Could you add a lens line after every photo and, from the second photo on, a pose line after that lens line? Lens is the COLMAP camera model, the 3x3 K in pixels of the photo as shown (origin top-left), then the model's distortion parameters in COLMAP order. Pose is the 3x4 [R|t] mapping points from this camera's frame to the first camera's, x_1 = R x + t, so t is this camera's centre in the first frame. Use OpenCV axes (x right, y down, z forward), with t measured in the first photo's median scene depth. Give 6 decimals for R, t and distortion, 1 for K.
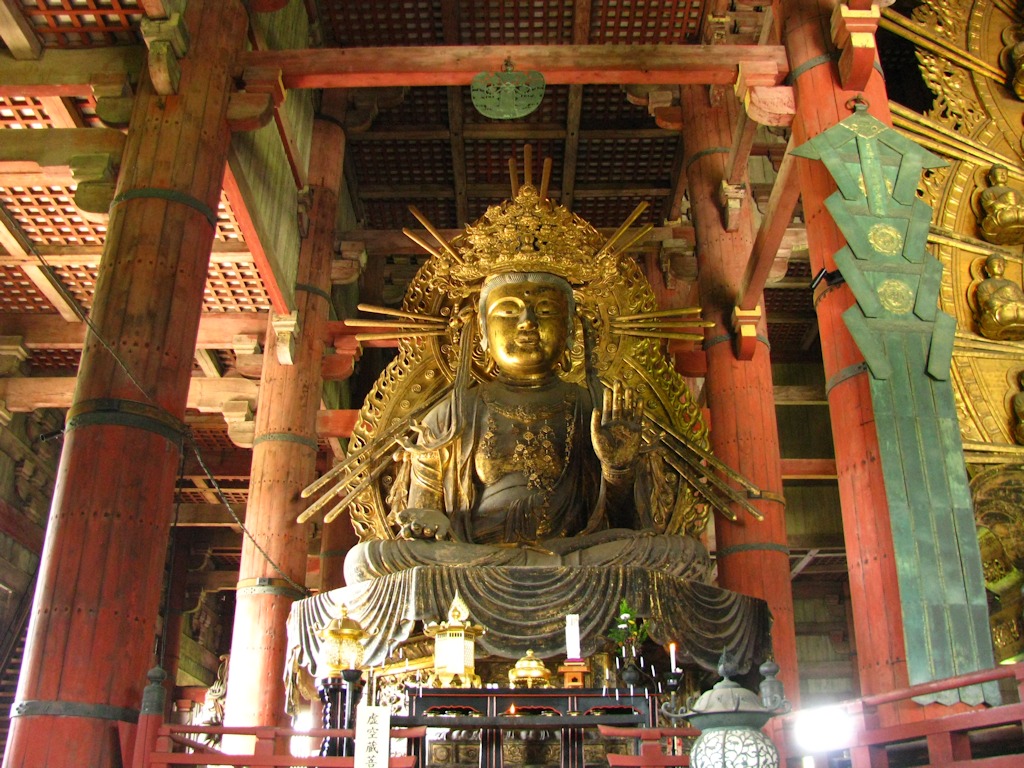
lens RADIAL K [[1086.6, 0, 491.5], [0, 1086.6, 383.8], [0, 0, 1]] dist [-0.147201, 0.000000]
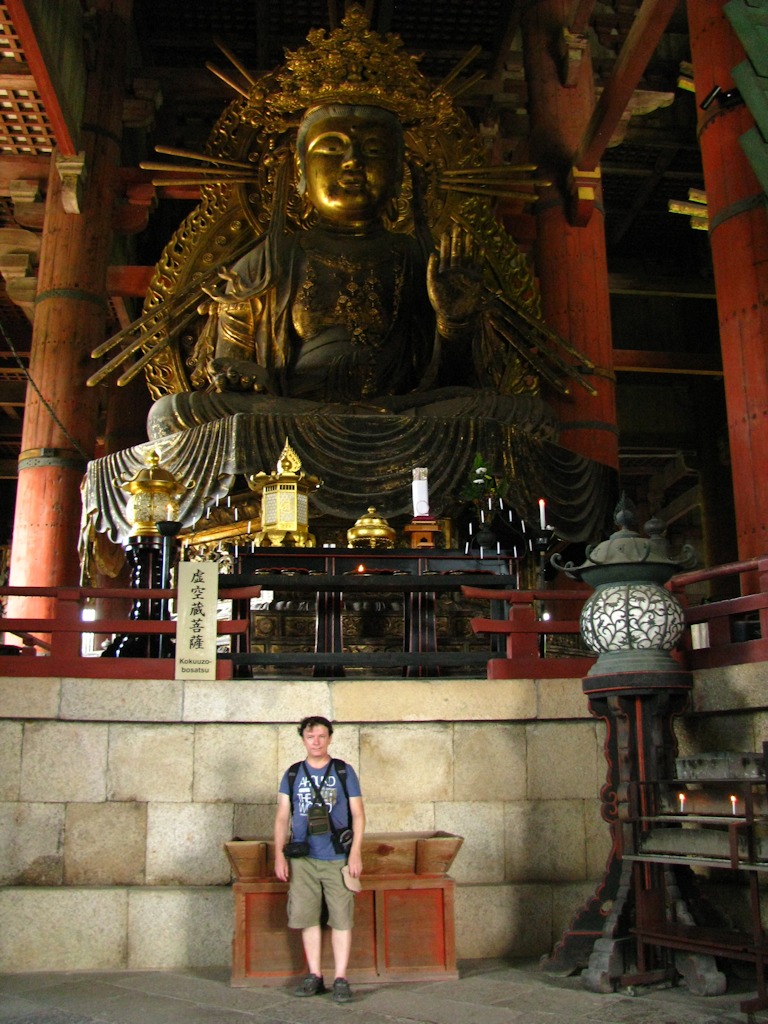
lens RADIAL K [[1086.6, 0, 383.3], [0, 1086.6, 508.5], [0, 0, 1]] dist [-0.147201, 0.000000]
pose [[0.993899, 0.013420, 0.109472, -0.034404], [-0.034482, 0.980623, 0.192845, 0.052973], [-0.104763, -0.195443, 0.975103, 0.095011]]
